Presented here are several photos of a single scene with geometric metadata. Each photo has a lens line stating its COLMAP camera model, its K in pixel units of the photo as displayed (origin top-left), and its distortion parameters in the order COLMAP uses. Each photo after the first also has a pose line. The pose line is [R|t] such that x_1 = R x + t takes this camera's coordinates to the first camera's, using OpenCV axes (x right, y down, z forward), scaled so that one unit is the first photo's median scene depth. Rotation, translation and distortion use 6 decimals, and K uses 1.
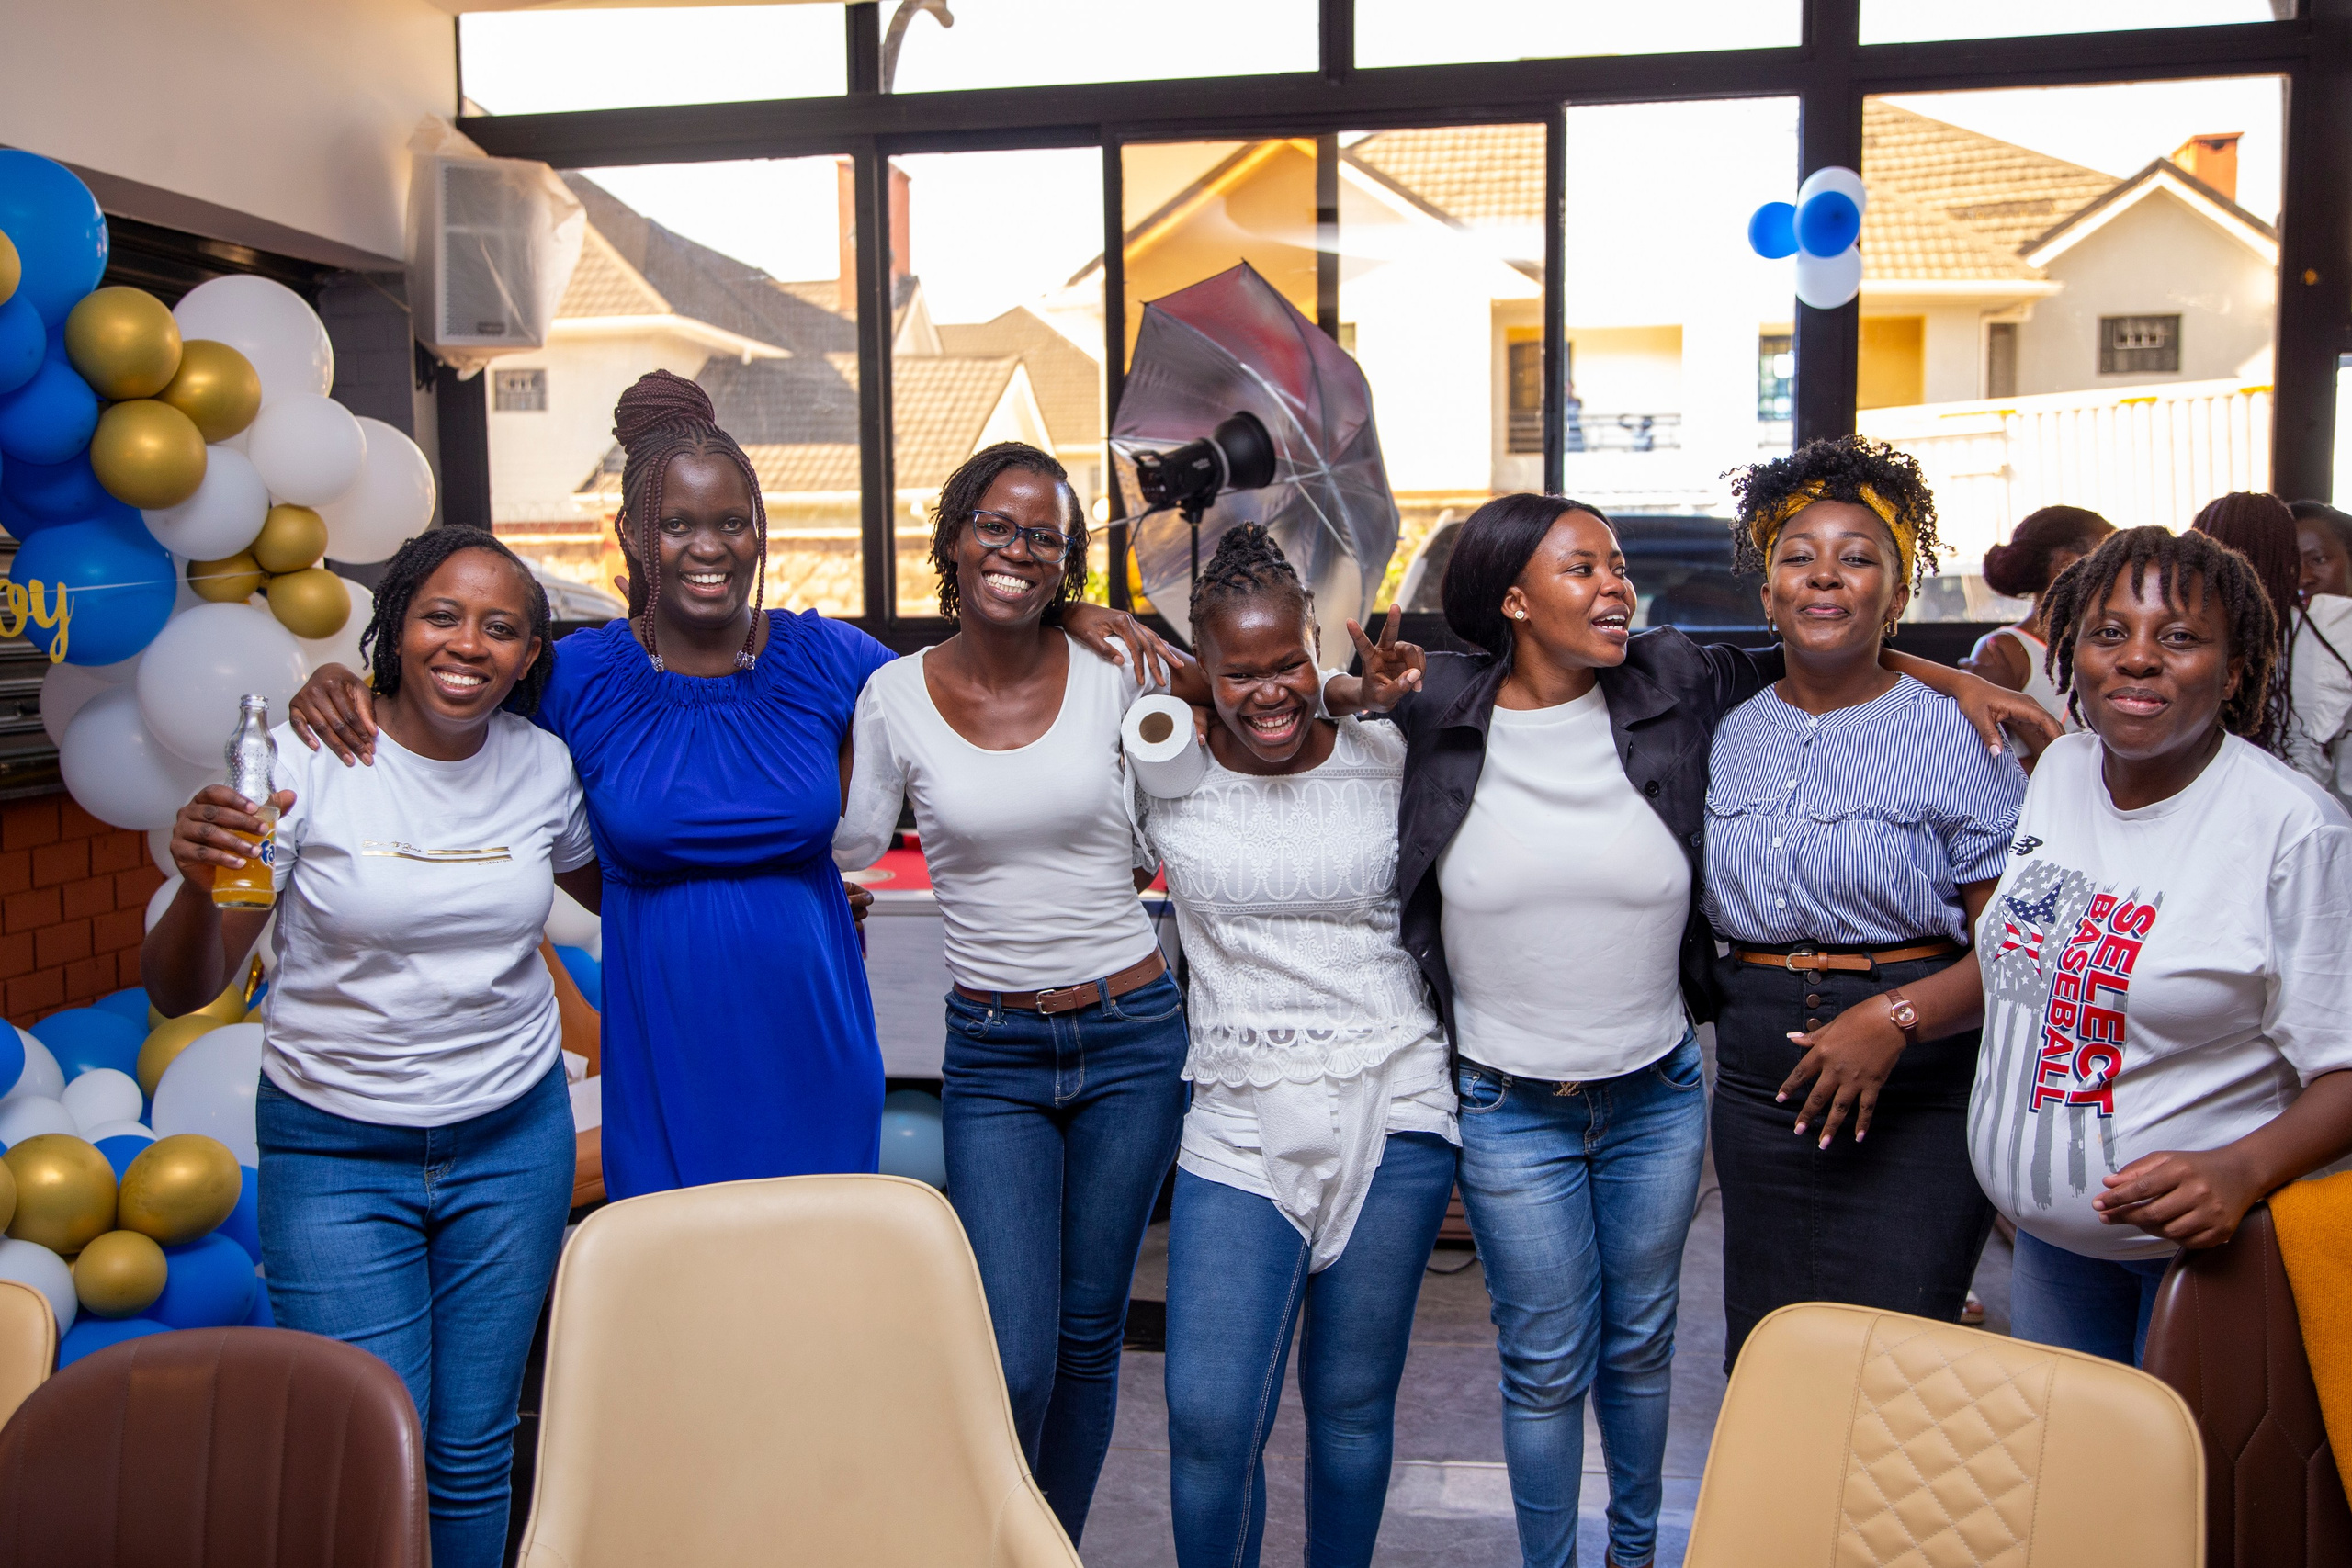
lens RADIAL K [[2105.5, 0, 1176.0], [0, 2105.5, 784.0], [0, 0, 1]] dist [0.057581, 0.000826]
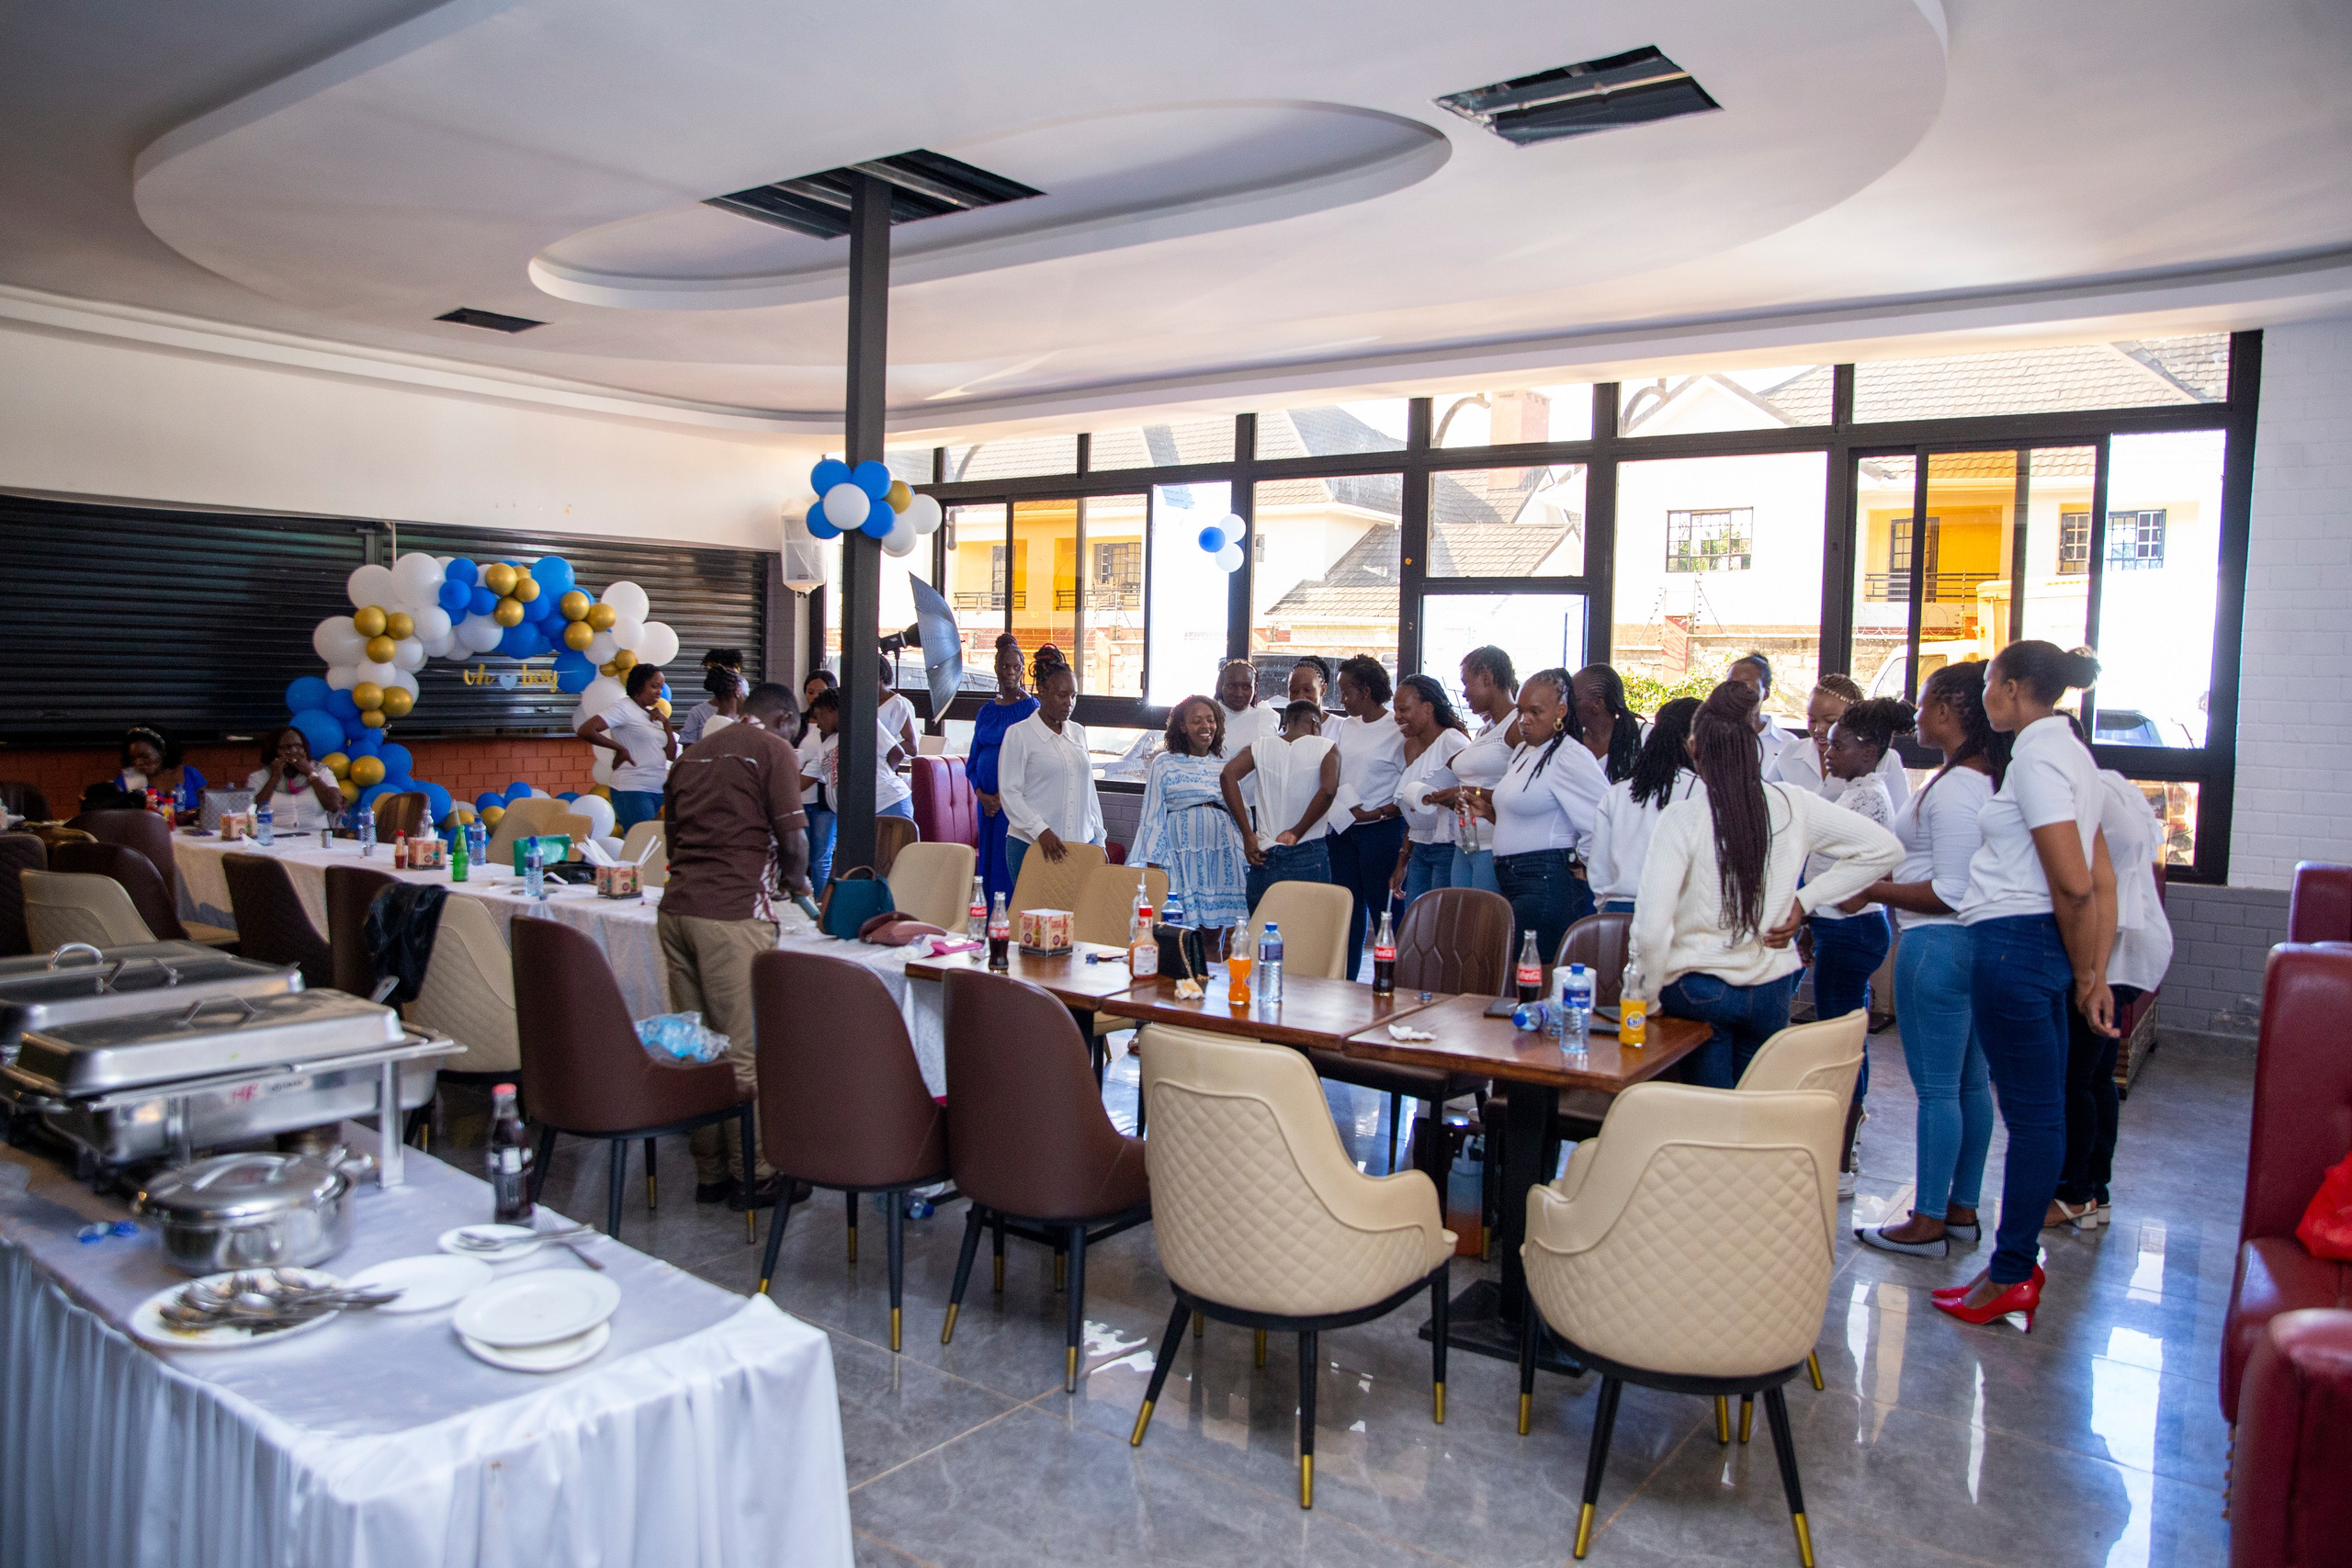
lens RADIAL K [[1702.6, 0, 1176.0], [0, 1702.6, 784.0], [0, 0, 1]] dist [-0.005270, -0.000708]
pose [[0.893977, 0.051776, -0.445112, 1.518852], [-0.067861, 0.997489, -0.020266, 0.071665], [0.442945, 0.048323, 0.895245, -0.966789]]
